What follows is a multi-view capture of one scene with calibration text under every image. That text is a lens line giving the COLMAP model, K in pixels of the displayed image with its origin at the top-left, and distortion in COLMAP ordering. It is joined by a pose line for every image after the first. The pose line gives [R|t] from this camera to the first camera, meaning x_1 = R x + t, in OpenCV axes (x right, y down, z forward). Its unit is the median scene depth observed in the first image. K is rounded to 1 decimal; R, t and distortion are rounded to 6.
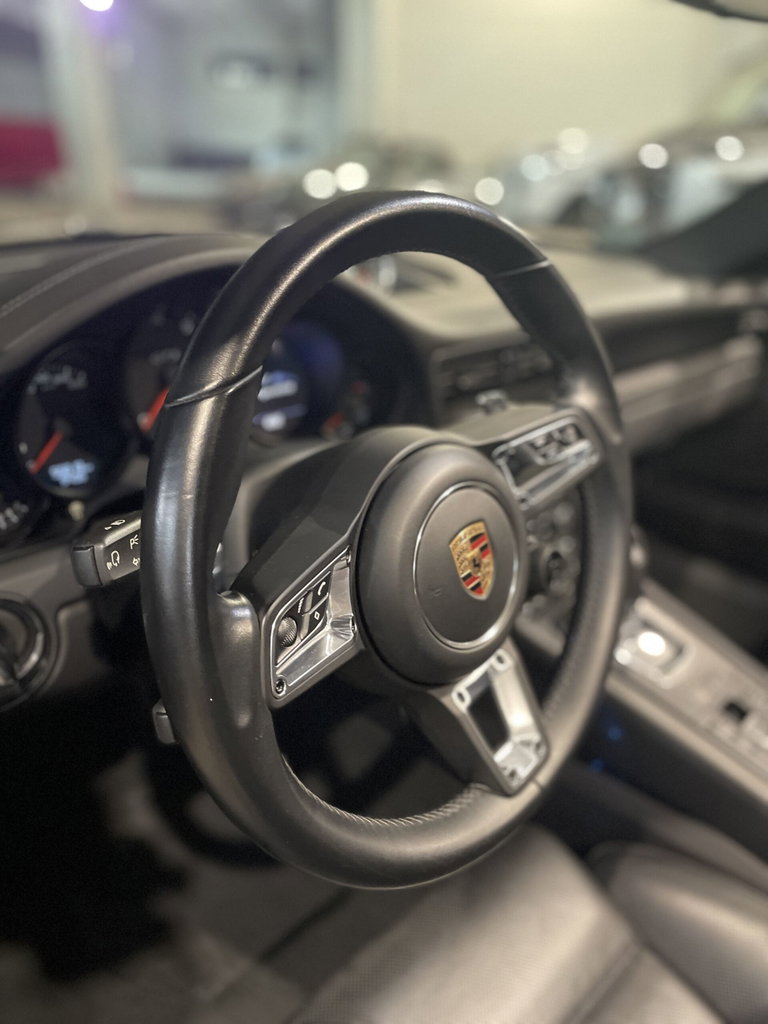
lens RADIAL K [[781.0, 0, 403.8], [0, 781.0, 509.7], [0, 0, 1]] dist [0.055622, -0.072950]
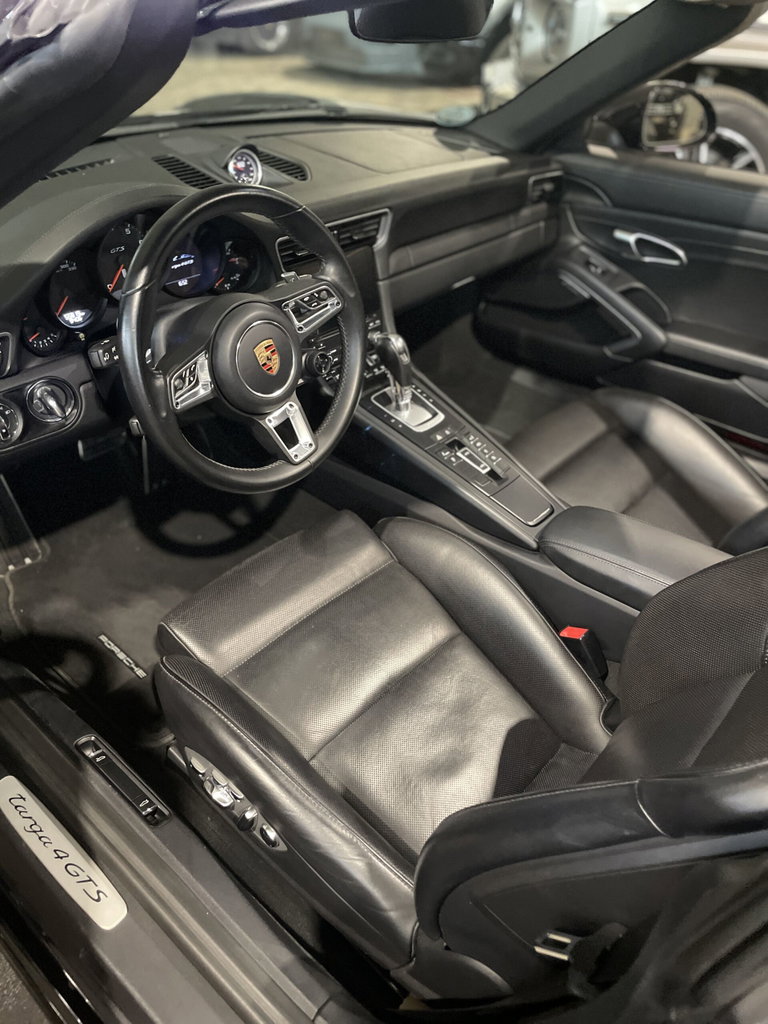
lens RADIAL K [[781.0, 0, 388.1], [0, 781.0, 502.8], [0, 0, 1]] dist [0.055622, -0.072950]
pose [[0.999577, -0.021508, 0.019571, 0.357385], [0.016895, 0.977312, 0.211130, 0.005252], [-0.023668, -0.210710, 0.977262, -1.195945]]
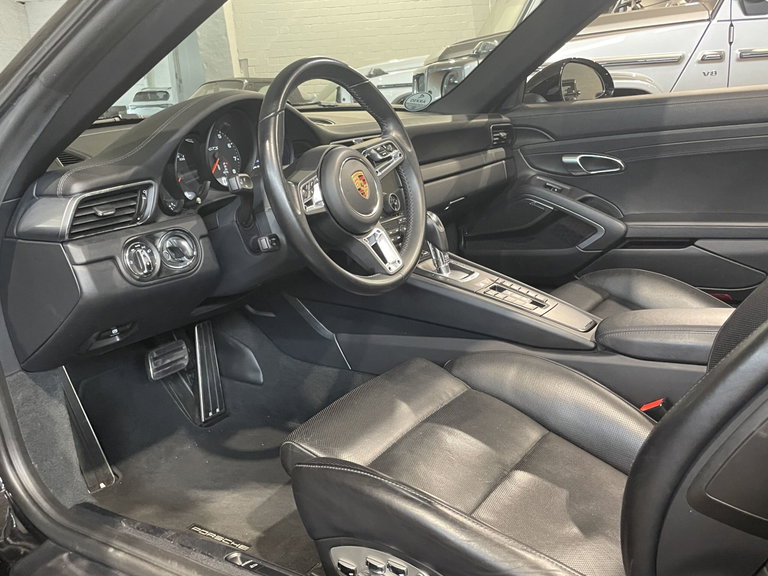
lens RADIAL K [[732.1, 0, 380.8], [0, 732.1, 289.6], [0, 0, 1]] dist [0.041012, 0.000000]
pose [[0.979249, -0.149703, 0.136601, -0.231635], [0.169373, 0.974675, -0.146021, 0.758946], [-0.111282, 0.166128, 0.979805, -1.361264]]
